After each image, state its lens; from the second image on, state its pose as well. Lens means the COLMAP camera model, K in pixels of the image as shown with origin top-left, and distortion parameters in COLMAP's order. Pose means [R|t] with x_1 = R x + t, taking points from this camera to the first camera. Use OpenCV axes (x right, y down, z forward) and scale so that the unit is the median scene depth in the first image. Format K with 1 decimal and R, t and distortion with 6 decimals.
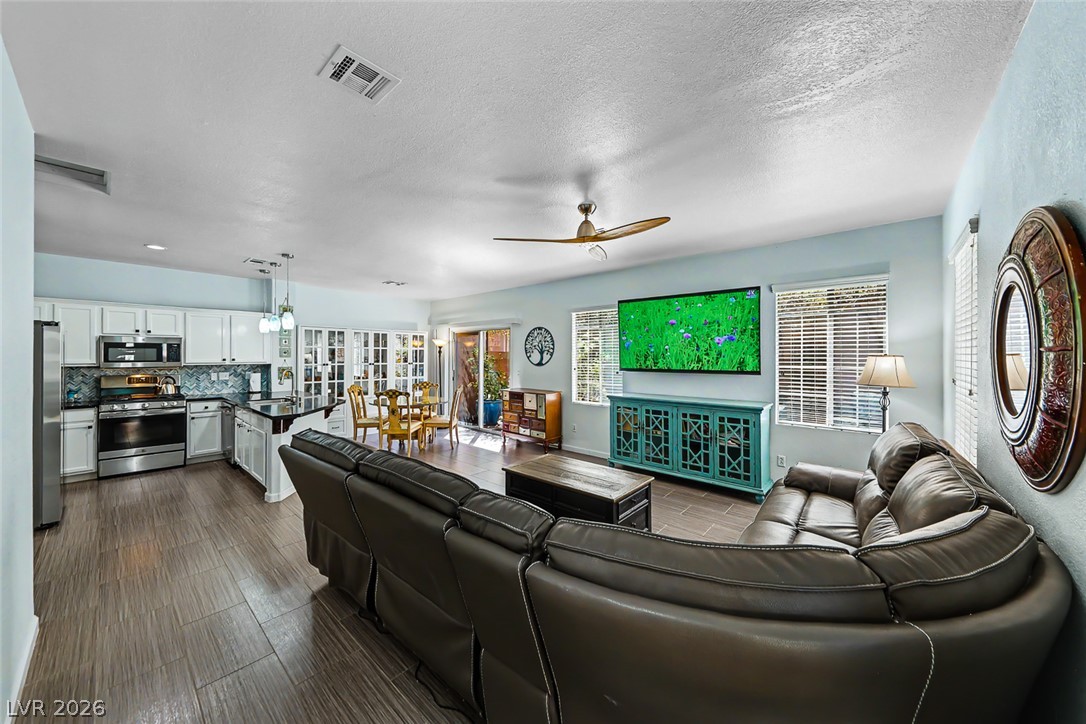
lens RADIAL K [[378.0, 0, 545.3], [0, 378.0, 358.8], [0, 0, 1]] dist [0.007117, -0.004845]
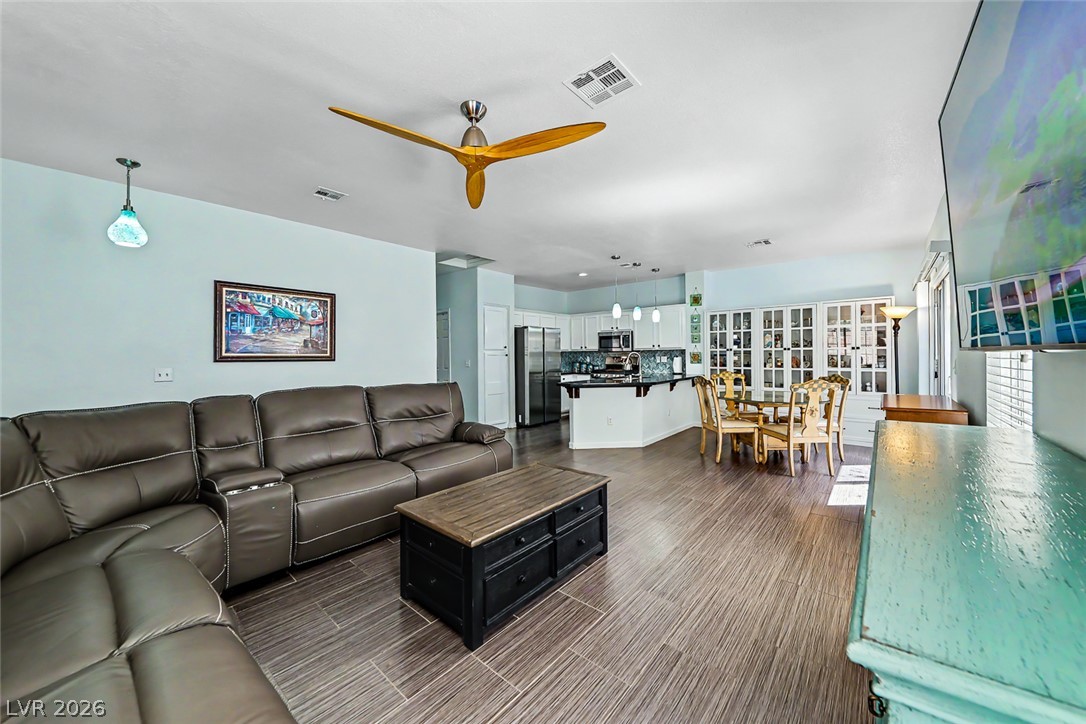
lens RADIAL K [[378.0, 0, 544.3], [0, 378.0, 355.7], [0, 0, 1]] dist [0.007117, -0.004845]
pose [[-0.005268, 0.001731, -0.999985, 0.406465], [0.001582, 0.999997, 0.001723, 0.030884], [0.999985, -0.001573, -0.005270, 0.607958]]
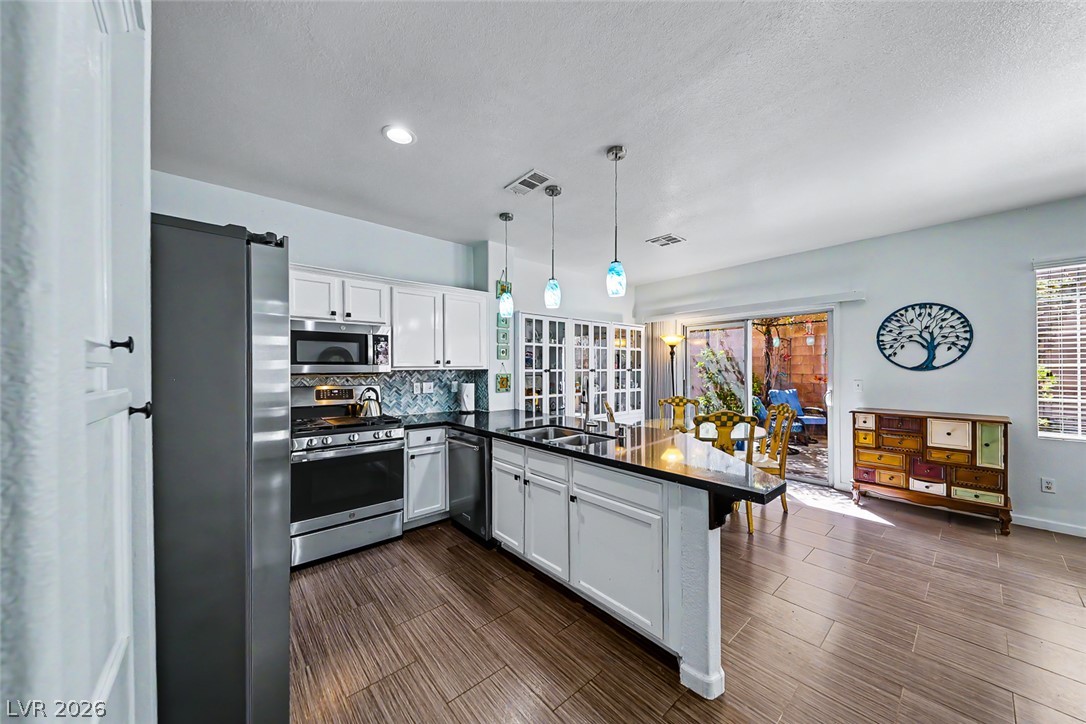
lens RADIAL K [[378.0, 0, 536.7], [0, 378.0, 367.2], [0, 0, 1]] dist [0.007117, -0.004845]
pose [[0.988602, -0.007677, -0.150356, -0.556591], [0.006188, 0.999927, -0.010374, 0.017649], [0.150425, 0.009325, 0.988577, 0.373810]]
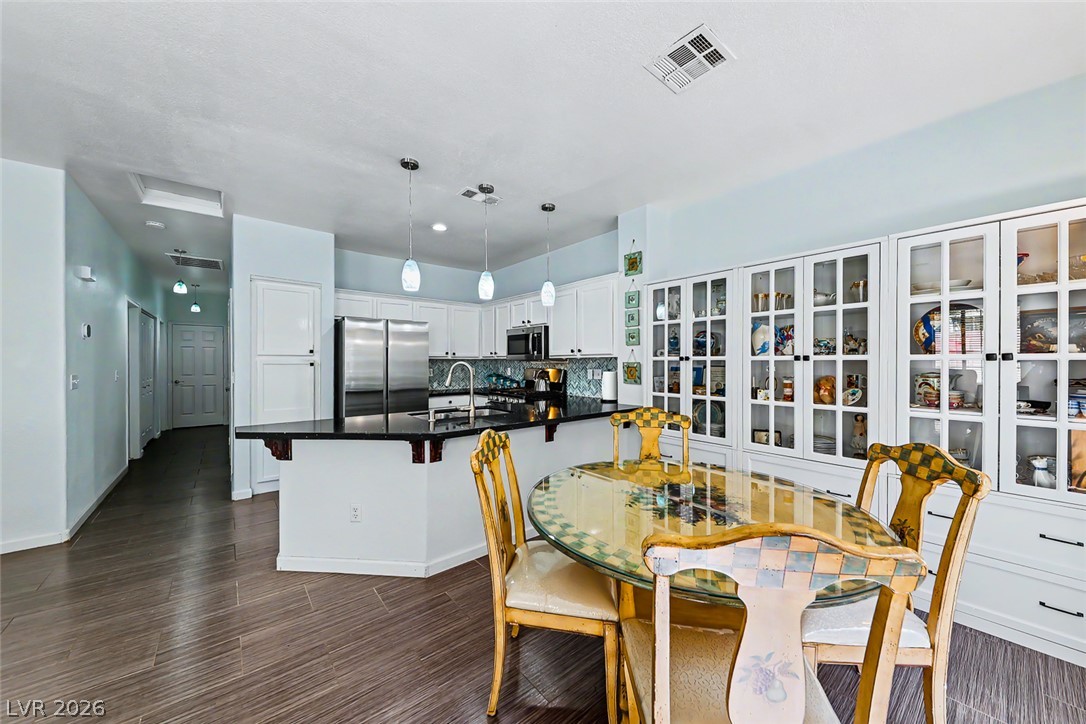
lens RADIAL K [[378.0, 0, 539.8], [0, 378.0, 365.6], [0, 0, 1]] dist [0.007117, -0.004845]
pose [[-0.169588, 0.007379, -0.985487, -0.110484], [-0.008582, 0.999923, 0.008964, 0.023411], [0.985478, 0.009978, -0.169512, 1.010344]]
